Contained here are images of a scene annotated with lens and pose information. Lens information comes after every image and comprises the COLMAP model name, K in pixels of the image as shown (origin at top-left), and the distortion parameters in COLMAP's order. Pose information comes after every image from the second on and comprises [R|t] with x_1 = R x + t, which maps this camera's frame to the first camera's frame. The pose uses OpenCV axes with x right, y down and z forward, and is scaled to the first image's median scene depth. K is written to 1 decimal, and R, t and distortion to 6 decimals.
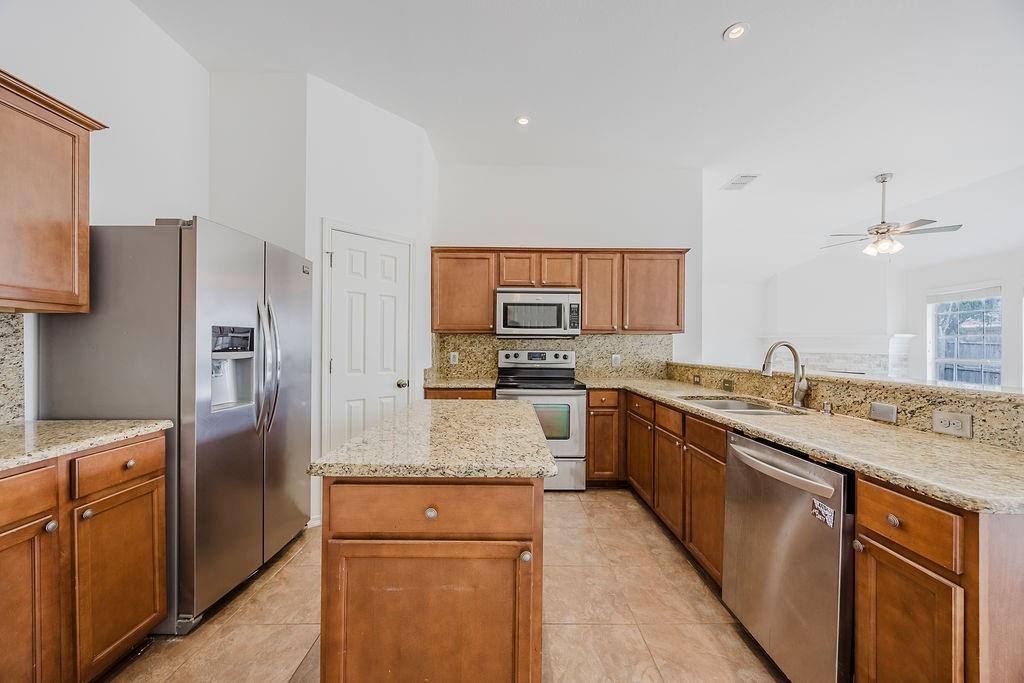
lens RADIAL K [[389.4, 0, 507.7], [0, 389.4, 343.7], [0, 0, 1]] dist [-0.002619, -0.000482]
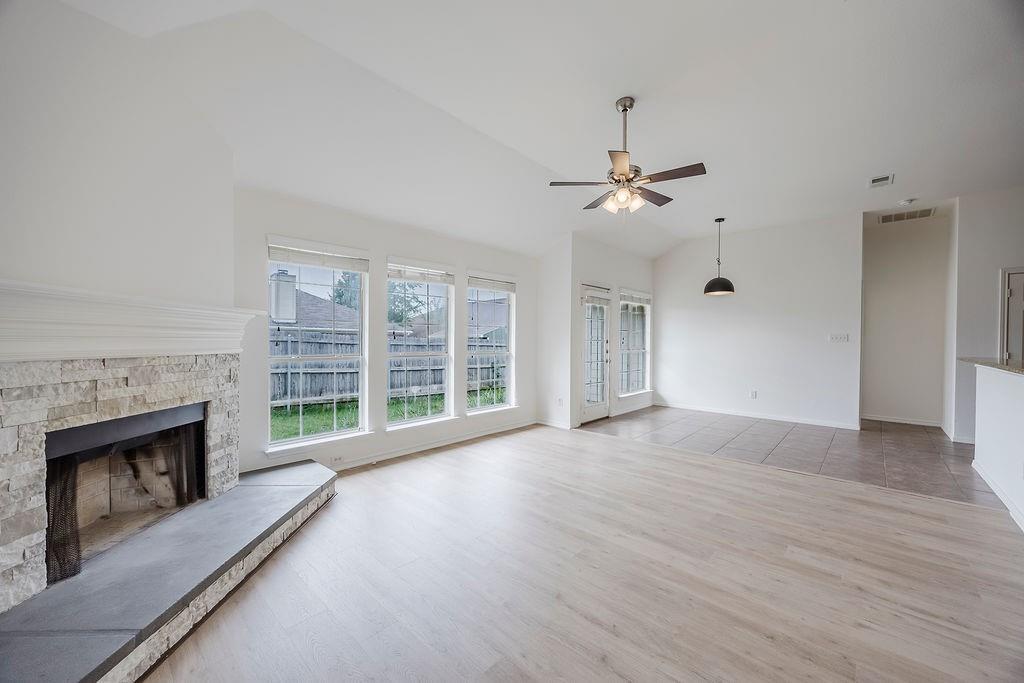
lens RADIAL K [[389.4, 0, 514.2], [0, 389.4, 348.4], [0, 0, 1]] dist [-0.002619, -0.000482]
pose [[-0.732163, -0.020374, 0.680824, 0.694422], [-0.010388, 0.999770, 0.018746, 0.016239], [-0.681050, 0.006653, -0.732207, 1.843490]]
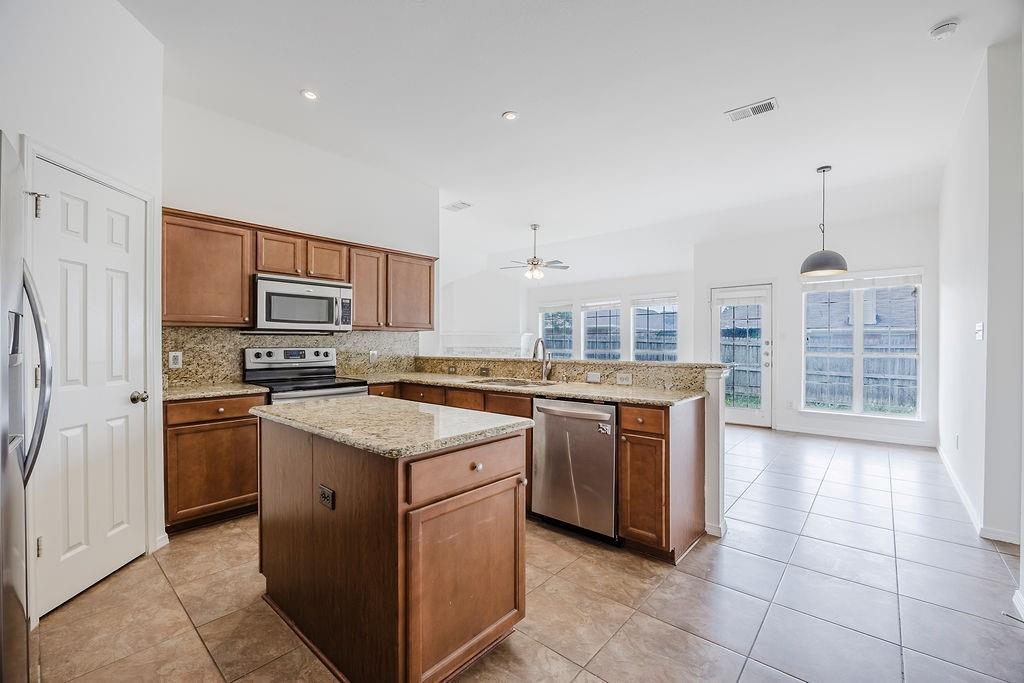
lens RADIAL K [[431.5, 0, 512.0], [0, 431.5, 342.4], [0, 0, 1]] dist [-0.009516, -0.000647]
pose [[0.661018, -0.005894, 0.750347, -0.352572], [0.001863, 0.999979, 0.006213, 0.000015], [-0.750368, -0.002709, 0.661015, -0.016835]]
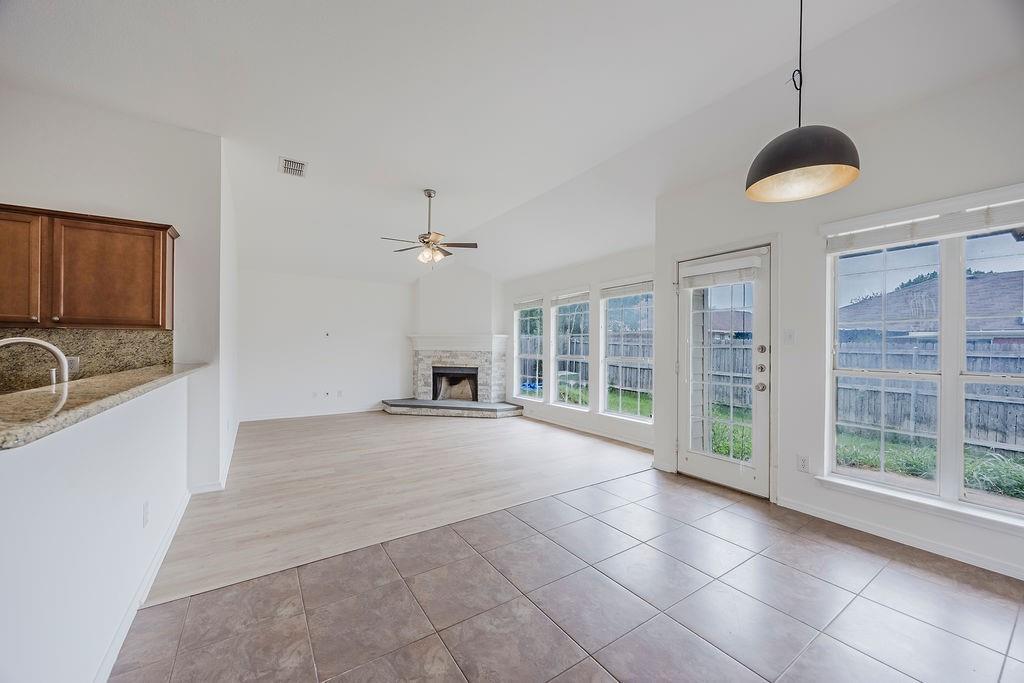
lens RADIAL K [[389.4, 0, 512.9], [0, 389.4, 344.1], [0, 0, 1]] dist [-0.002619, -0.000482]
pose [[0.836228, -0.001213, 0.548381, 0.618876], [-0.000989, 0.999993, 0.003721, 0.001422], [-0.548381, -0.003654, 0.836220, -0.073473]]
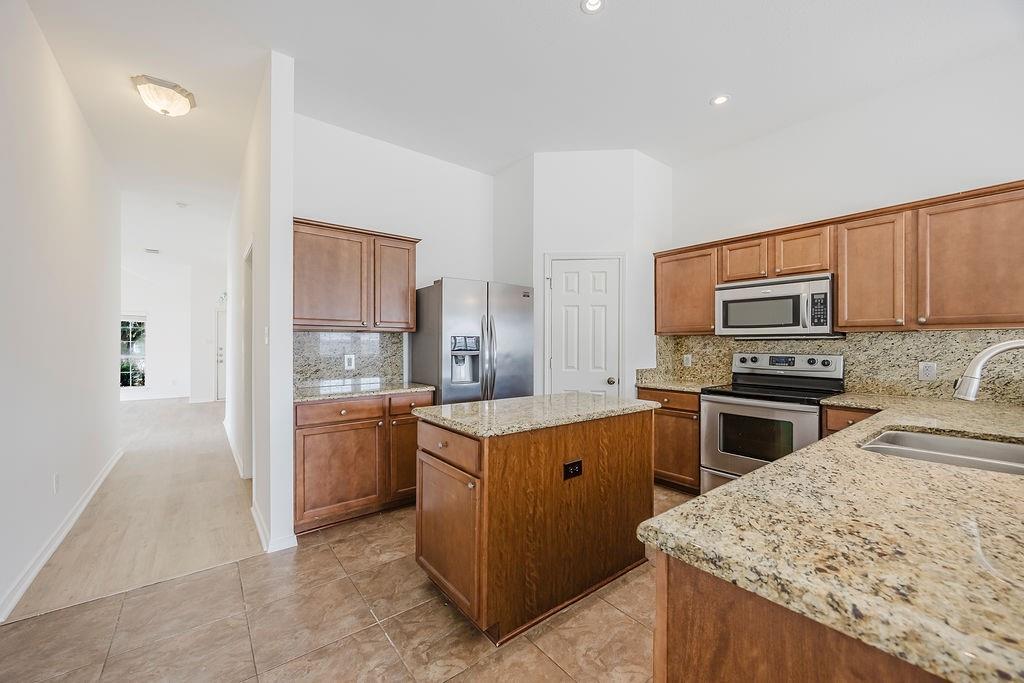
lens RADIAL K [[389.4, 0, 510.6], [0, 389.4, 342.6], [0, 0, 1]] dist [-0.002619, -0.000482]
pose [[0.614535, -0.009058, -0.788838, 0.391534], [0.002390, 0.999951, -0.009620, 0.000190], [0.788886, 0.004026, 0.614527, 0.052750]]
